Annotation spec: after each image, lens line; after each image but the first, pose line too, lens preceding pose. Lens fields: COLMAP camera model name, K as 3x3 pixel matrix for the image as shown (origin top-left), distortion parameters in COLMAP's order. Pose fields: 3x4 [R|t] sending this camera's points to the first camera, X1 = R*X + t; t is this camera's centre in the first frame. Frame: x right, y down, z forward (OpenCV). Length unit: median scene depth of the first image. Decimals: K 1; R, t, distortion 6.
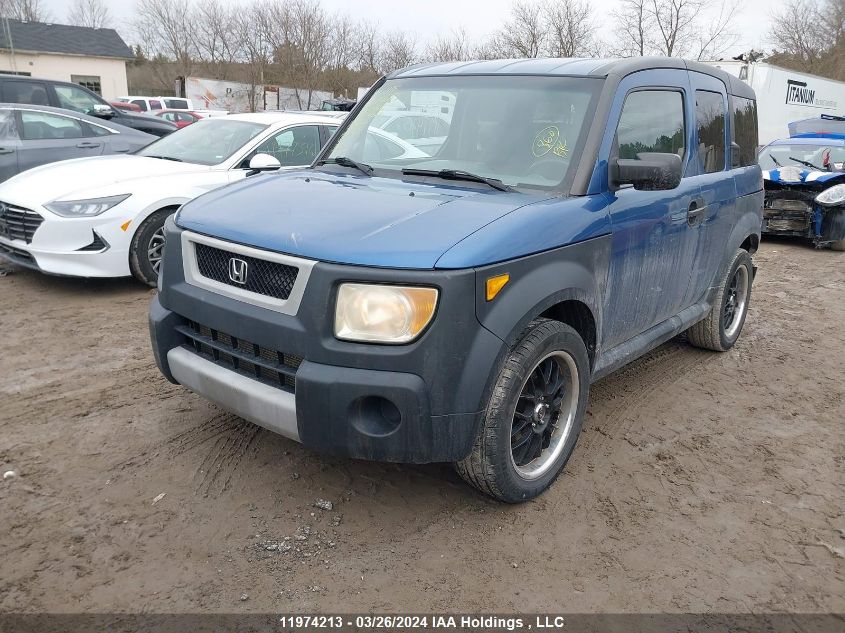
lens RADIAL K [[683.8, 0, 417.3], [0, 683.8, 316.2], [0, 0, 1]] dist [0.027857, -0.006220]
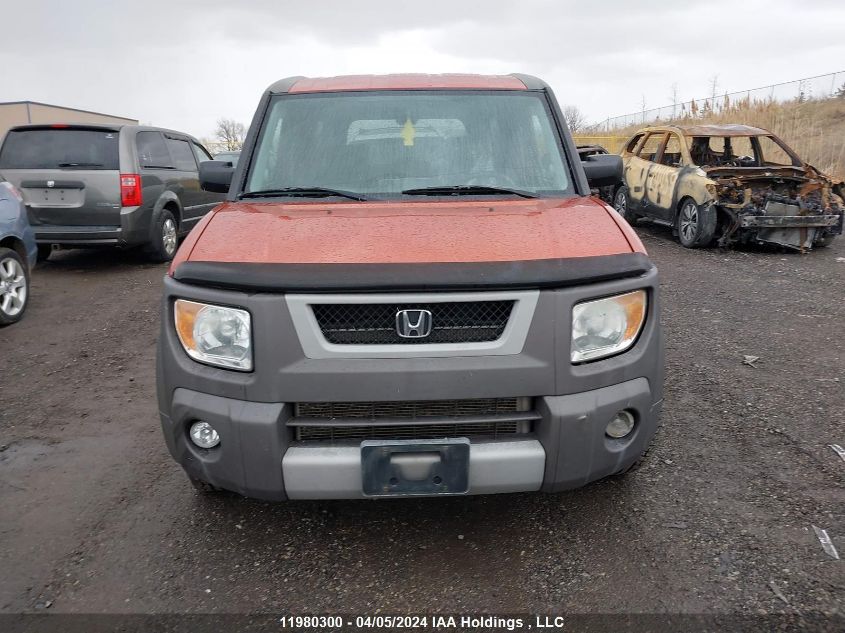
lens RADIAL K [[683.8, 0, 422.3], [0, 683.8, 314.0], [0, 0, 1]] dist [0.027857, -0.006220]
pose [[0.754689, -0.209289, 0.621806, -0.785552], [0.225976, 0.972683, 0.053121, -0.122009], [-0.615938, 0.100423, 0.781368, 0.355385]]
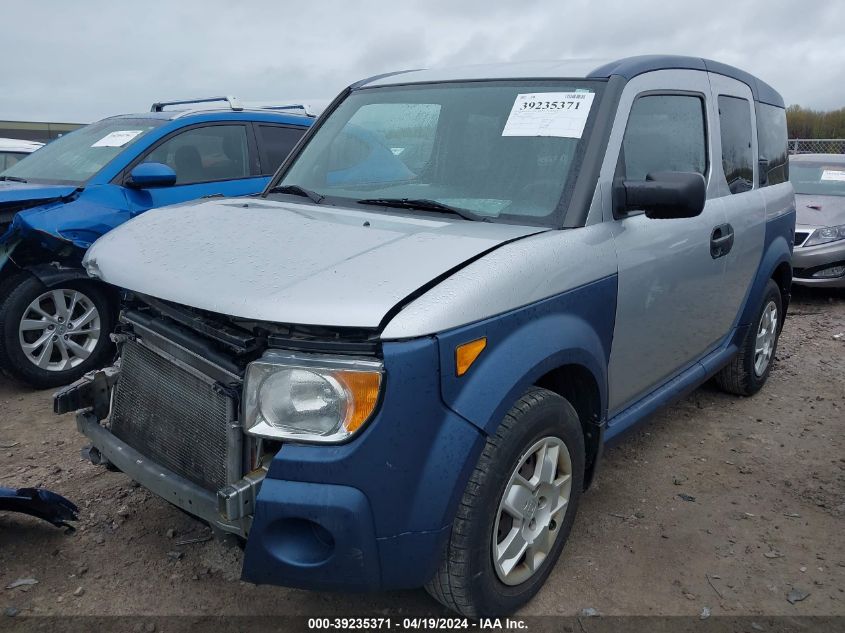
lens RADIAL K [[683.8, 0, 446.4], [0, 683.8, 328.6], [0, 0, 1]] dist [0.027857, -0.006220]
pose [[0.999511, -0.025610, 0.017919, 0.075557], [0.025774, 0.999628, -0.008953, -0.064765], [-0.017683, 0.009411, 0.999799, 0.244739]]
